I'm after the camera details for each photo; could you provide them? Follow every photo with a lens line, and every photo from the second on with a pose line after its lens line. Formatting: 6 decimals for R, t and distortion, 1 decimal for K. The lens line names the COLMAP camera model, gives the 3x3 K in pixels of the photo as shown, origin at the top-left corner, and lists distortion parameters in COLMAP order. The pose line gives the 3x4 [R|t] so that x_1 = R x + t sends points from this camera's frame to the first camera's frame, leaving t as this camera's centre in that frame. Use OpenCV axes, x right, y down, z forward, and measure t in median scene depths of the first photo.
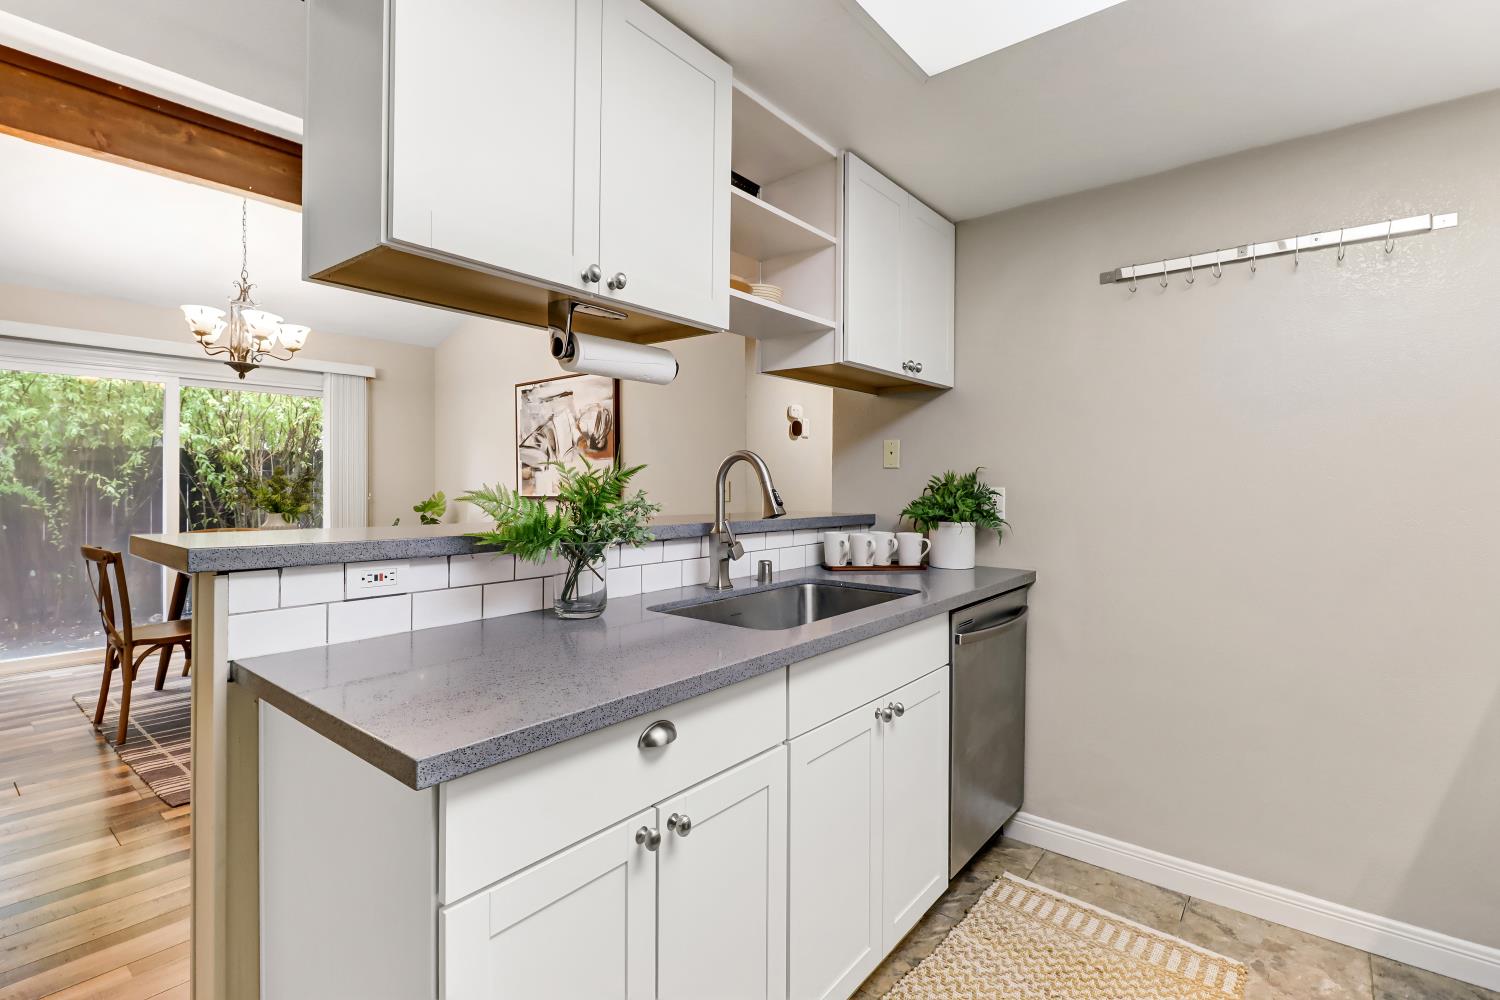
lens RADIAL K [[694.8, 0, 752.7], [0, 694.8, 487.6], [0, 0, 1]] dist [0.016071, -0.000532]
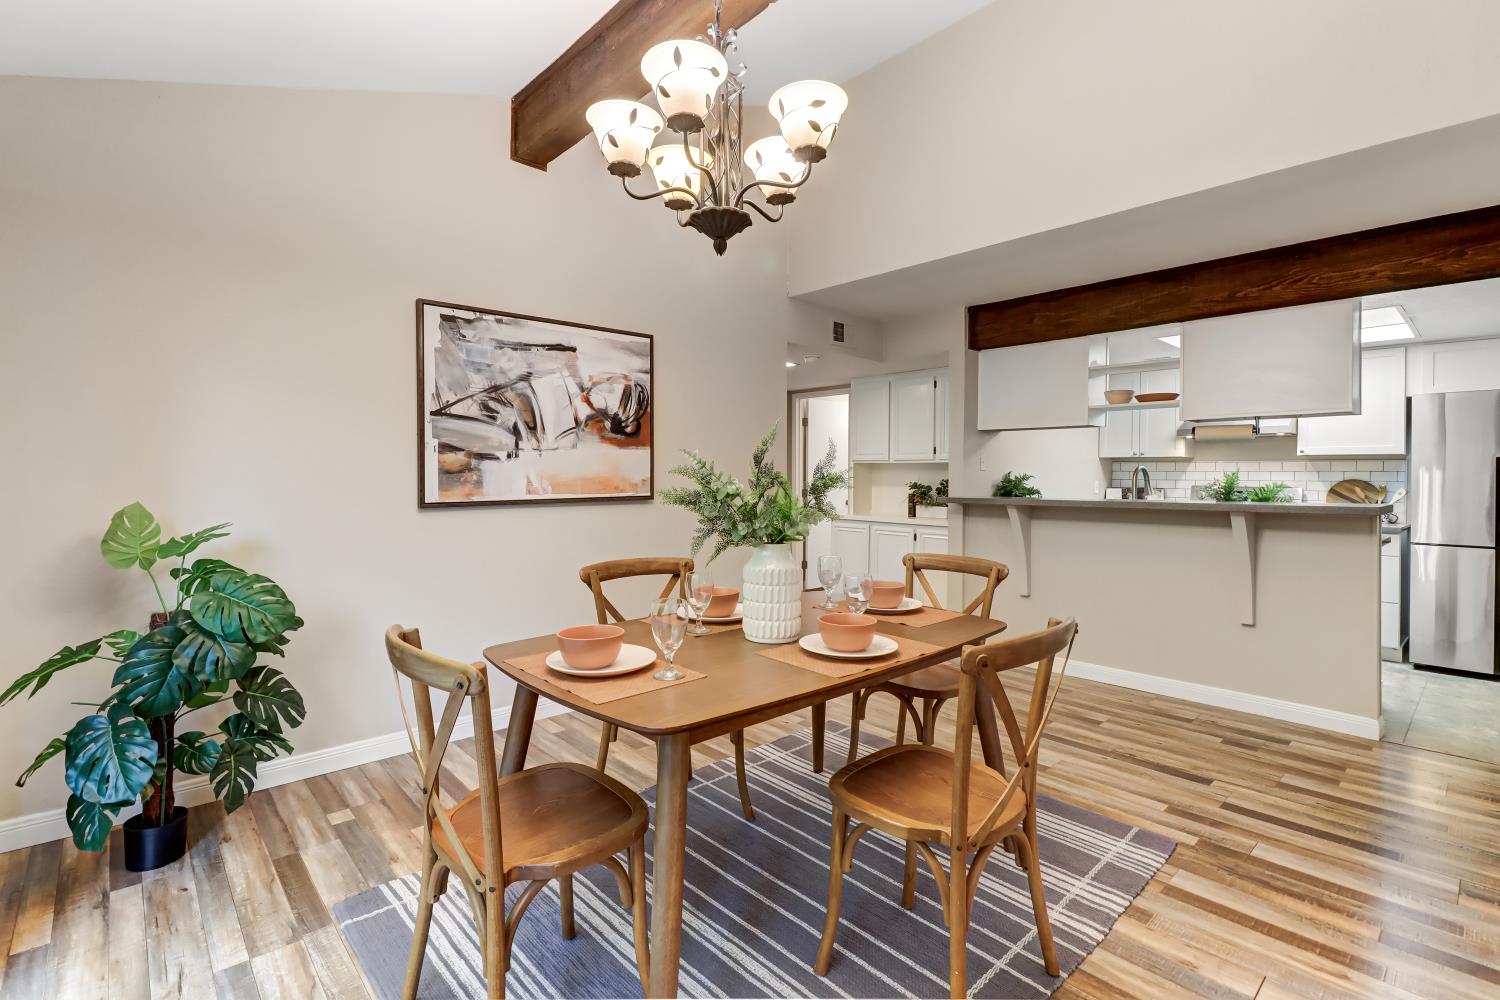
lens RADIAL K [[702.3, 0, 759.5], [0, 702.3, 458.2], [0, 0, 1]] dist [0.014375, -0.011346]
pose [[0.144224, 0.017547, 0.989389, -1.595026], [-0.005056, 0.999843, -0.016995, -0.028568], [-0.989532, -0.002551, 0.144290, 1.234777]]
